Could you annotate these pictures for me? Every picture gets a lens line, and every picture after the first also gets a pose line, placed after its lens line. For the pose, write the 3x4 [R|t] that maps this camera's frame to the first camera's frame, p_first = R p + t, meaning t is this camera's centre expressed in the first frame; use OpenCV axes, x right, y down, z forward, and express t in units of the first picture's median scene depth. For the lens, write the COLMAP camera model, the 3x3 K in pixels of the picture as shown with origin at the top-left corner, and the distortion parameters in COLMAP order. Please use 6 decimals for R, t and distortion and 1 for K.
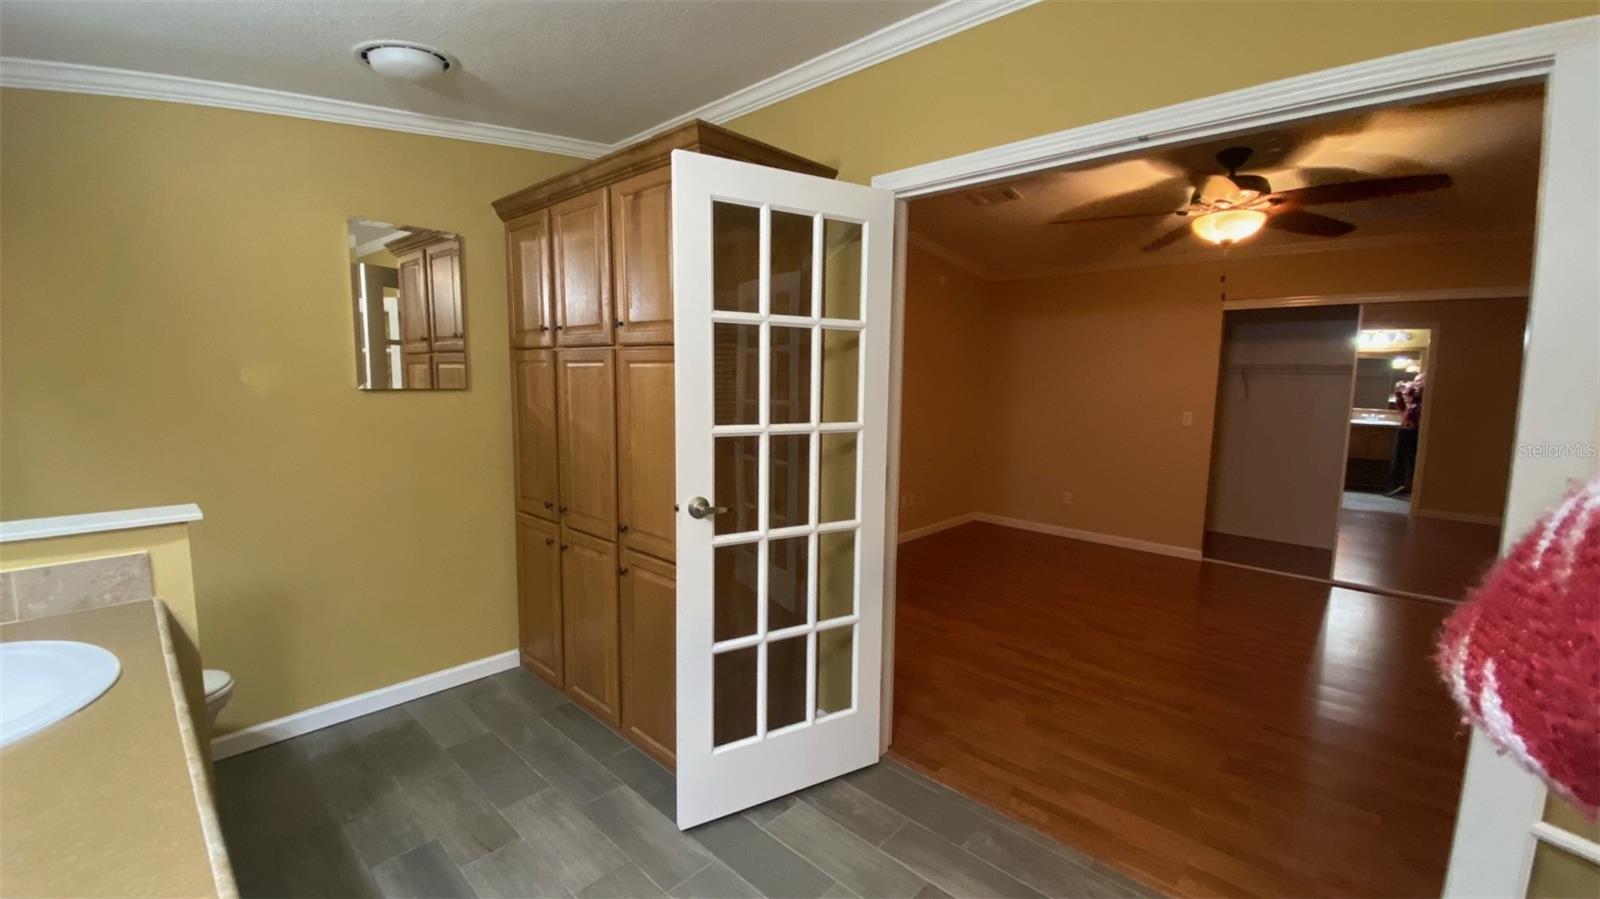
lens RADIAL K [[630.8, 0, 798.5], [0, 630.8, 441.6], [0, 0, 1]] dist [0.002118, 0.000027]
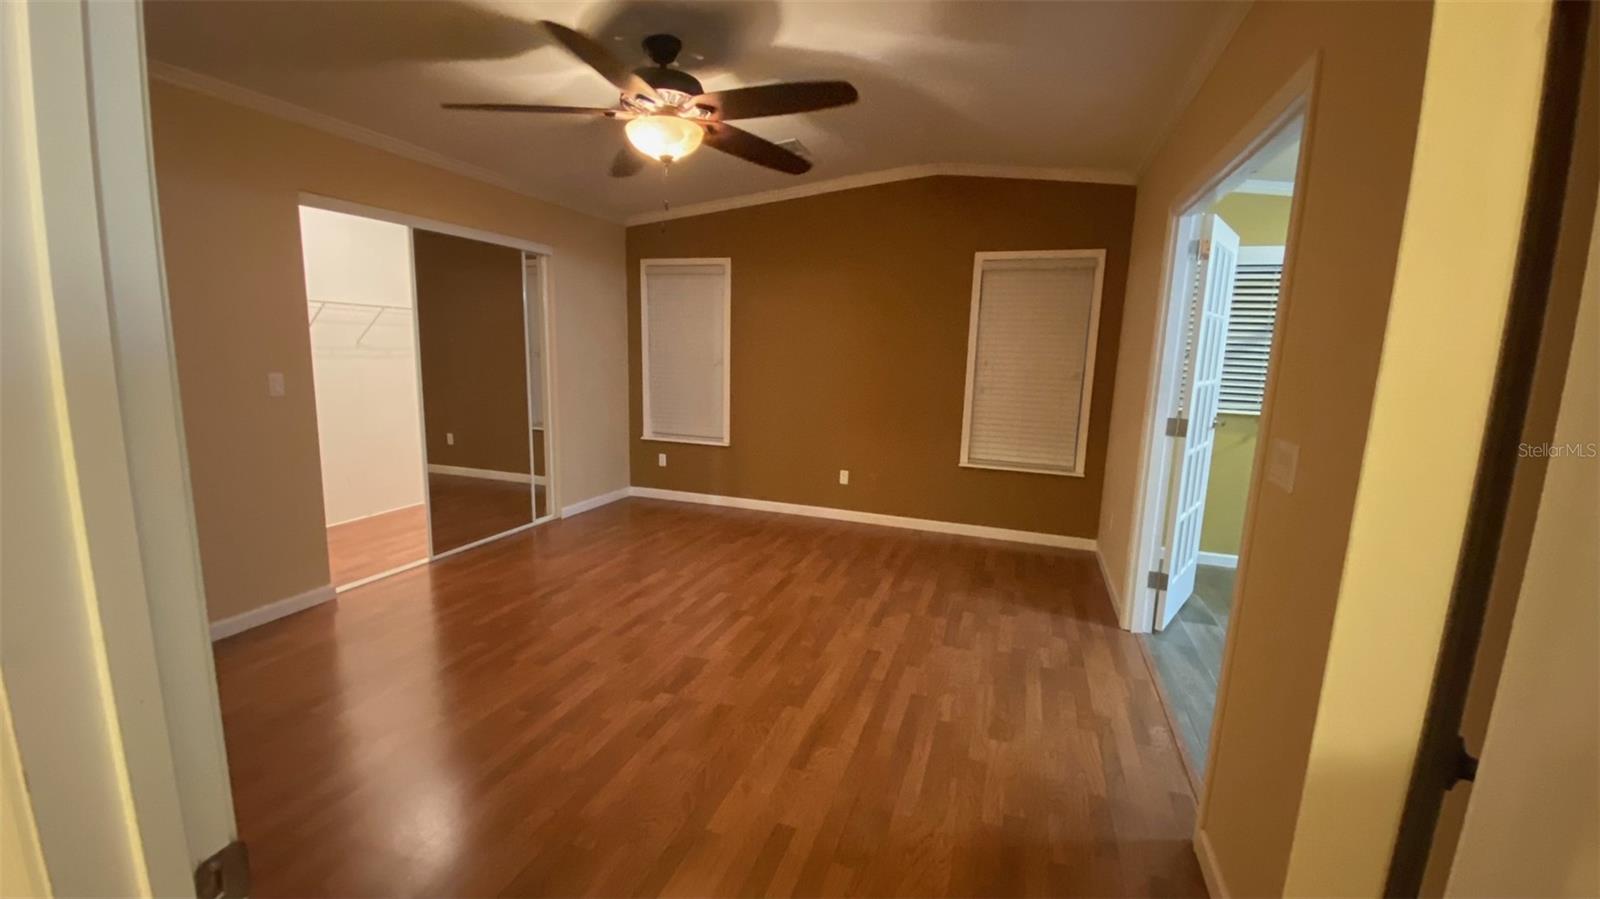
lens RADIAL K [[632.0, 0, 790.8], [0, 632.0, 444.1], [0, 0, 1]] dist [0.035511, -0.000105]
pose [[-0.395171, -0.163329, 0.903971, -0.321570], [0.054847, 0.978116, 0.200701, -0.192153], [-0.916969, 0.128892, -0.377565, 1.937118]]
